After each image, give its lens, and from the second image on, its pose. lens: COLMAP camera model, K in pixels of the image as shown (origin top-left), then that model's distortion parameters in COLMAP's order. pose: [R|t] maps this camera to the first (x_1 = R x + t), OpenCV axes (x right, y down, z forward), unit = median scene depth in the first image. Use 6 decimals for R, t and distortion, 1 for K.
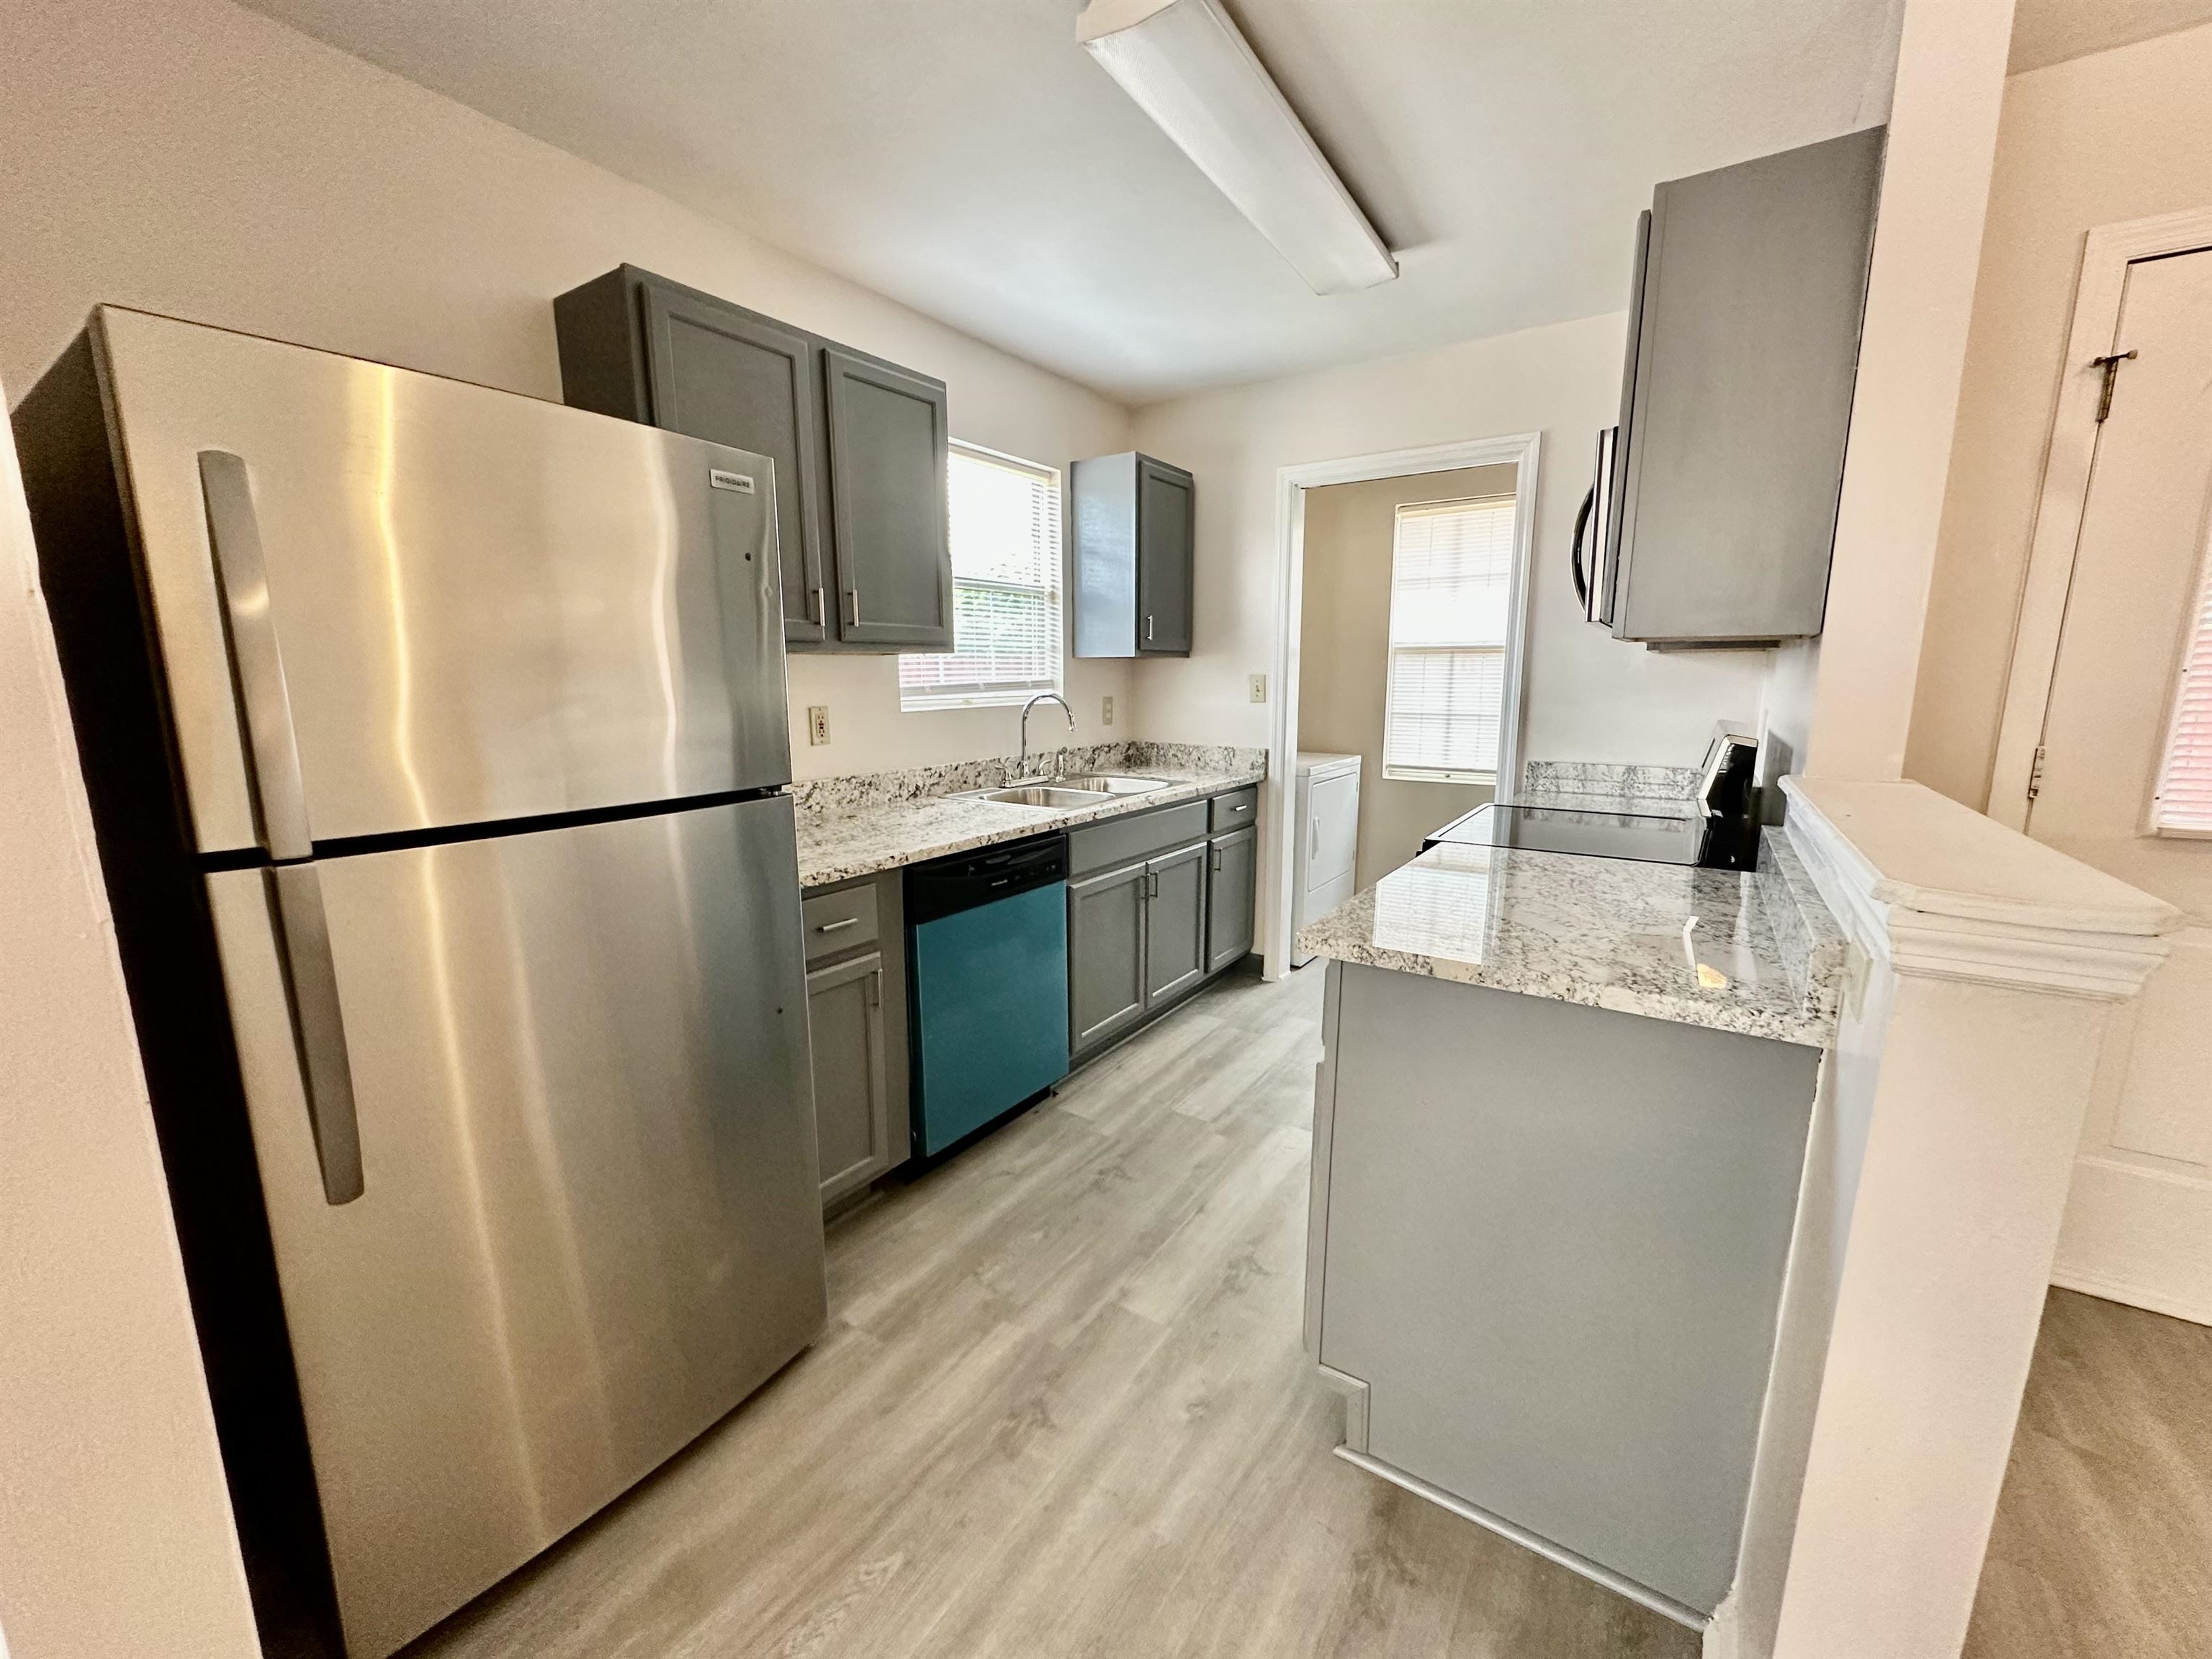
lens RADIAL K [[886.6, 0, 1106.0], [0, 886.6, 829.5], [0, 0, 1]] dist [-0.001362, -0.000054]
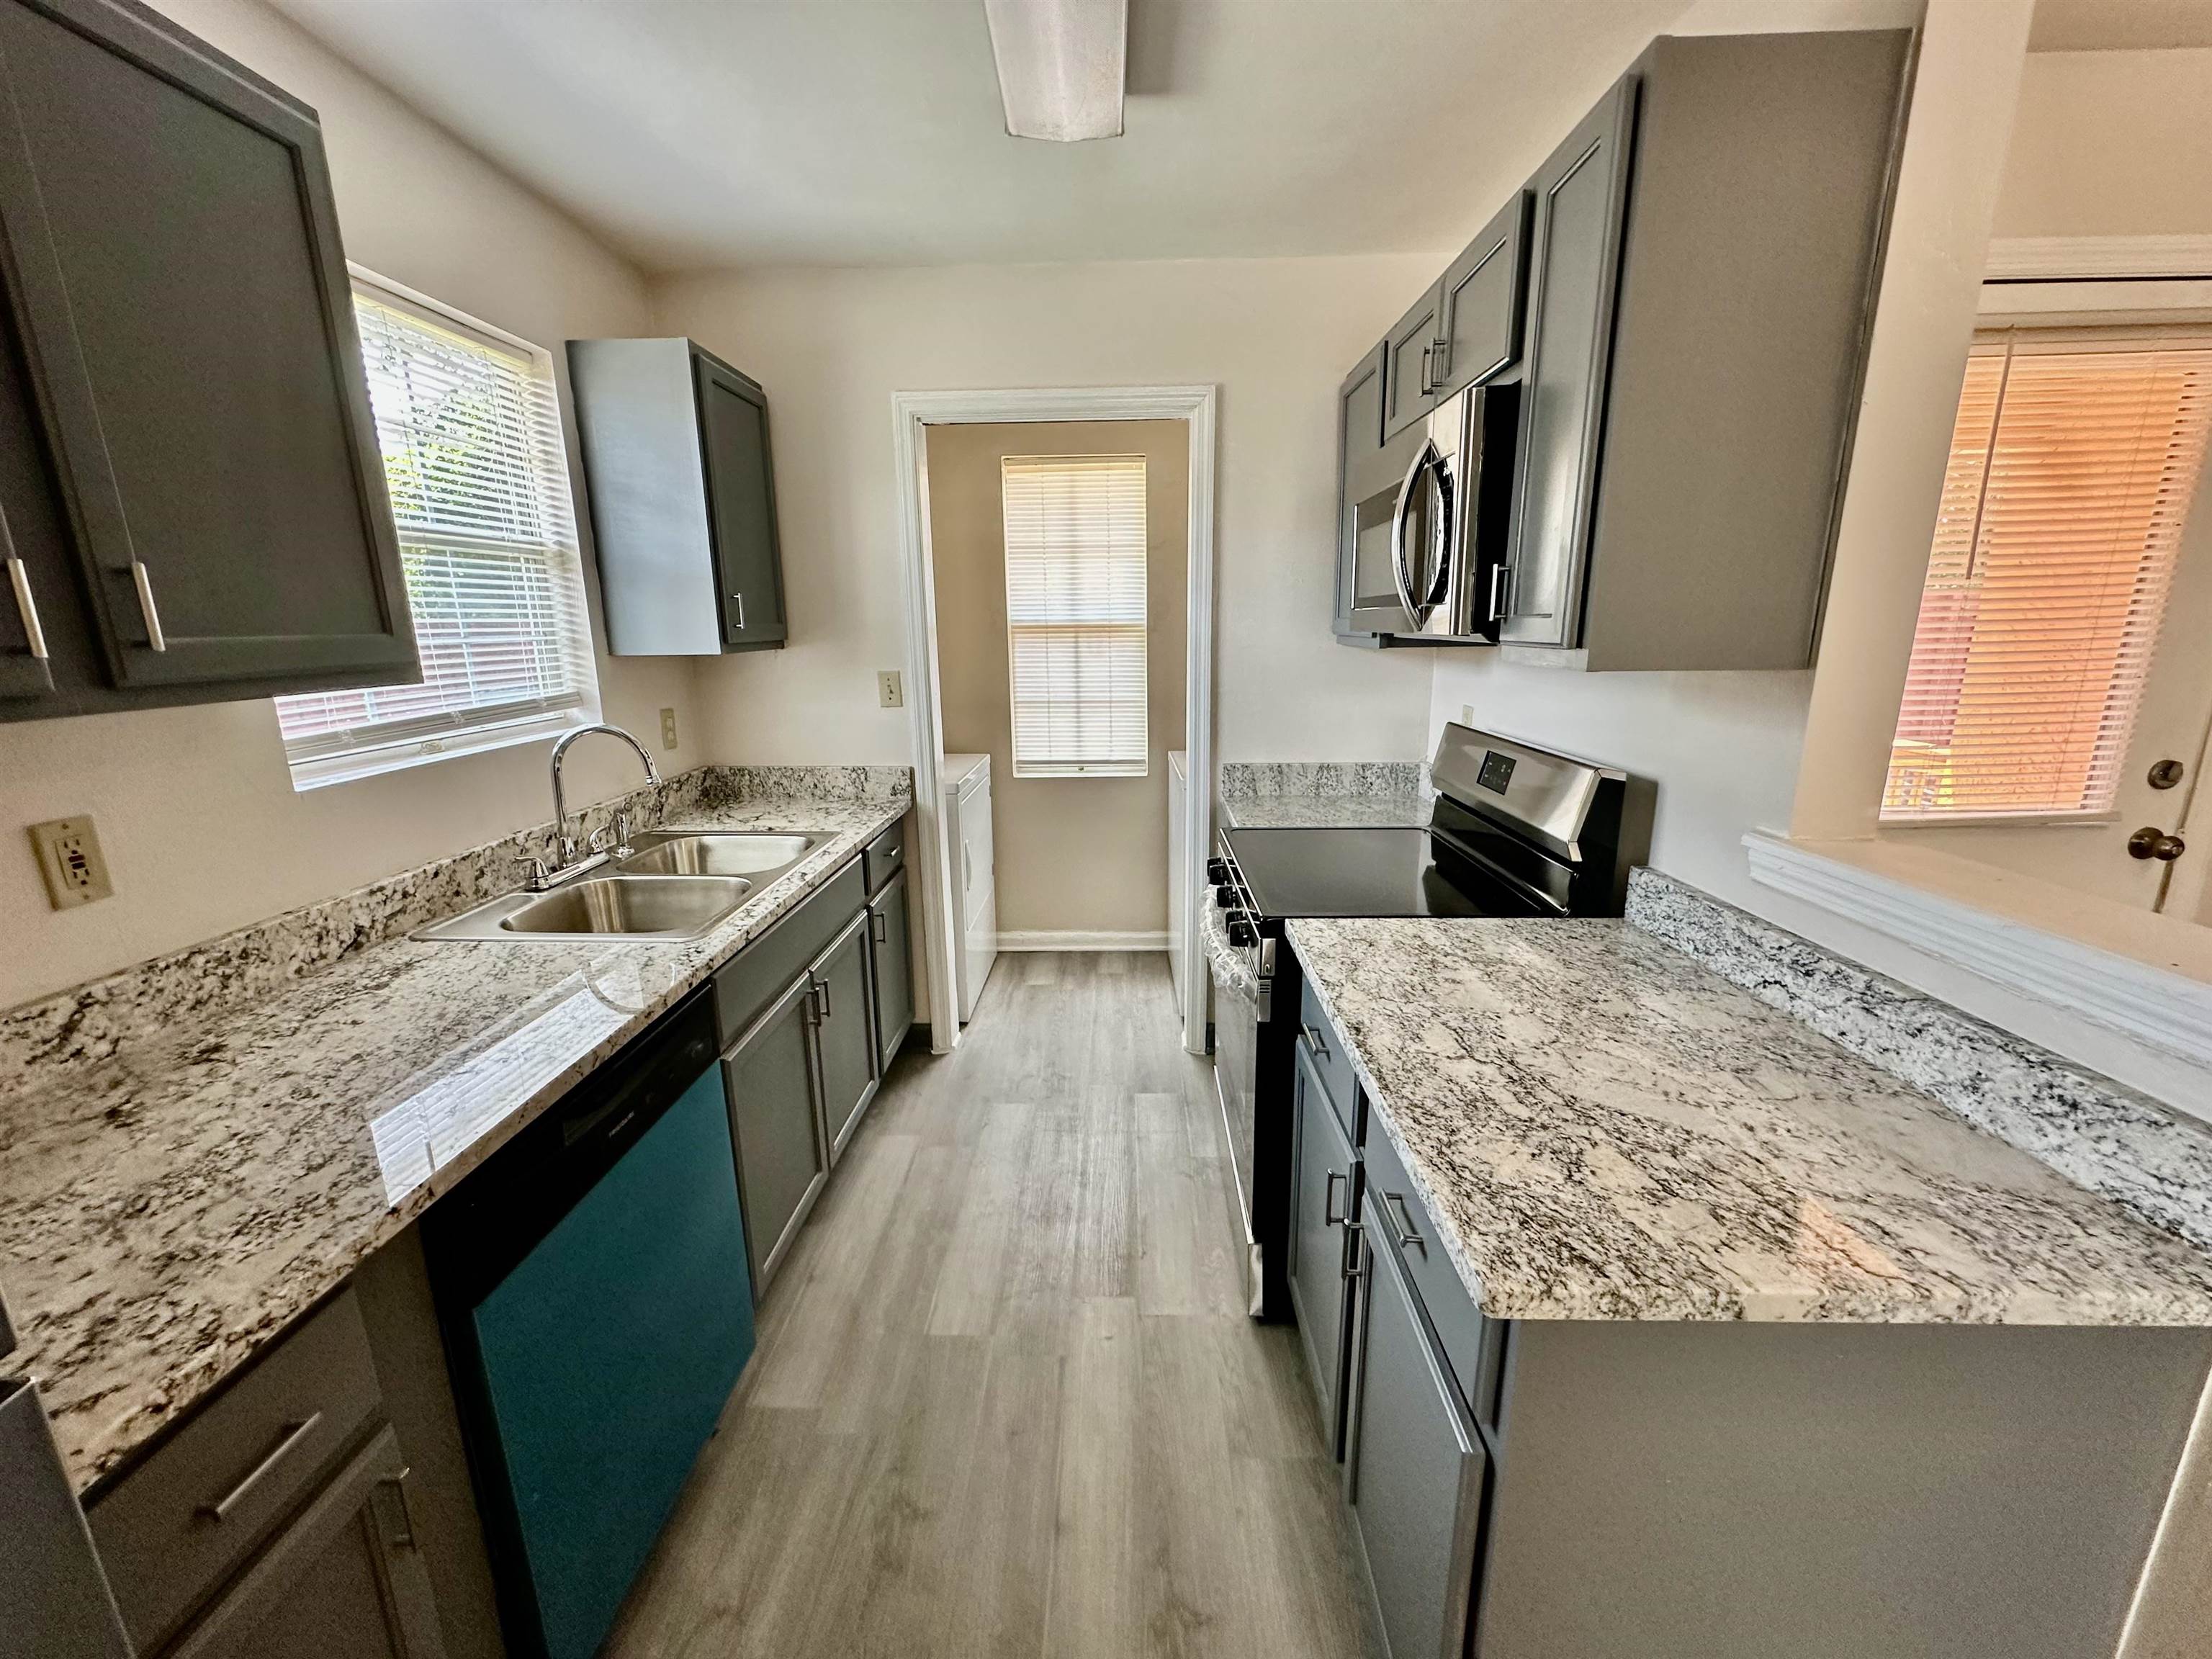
lens RADIAL K [[886.6, 0, 1106.0], [0, 886.6, 829.5], [0, 0, 1]] dist [-0.001362, -0.000054]
pose [[0.844913, -0.130716, 0.518687, -0.090767], [0.102556, 0.991279, 0.082757, -0.092357], [-0.524981, -0.016728, 0.850950, 0.281422]]
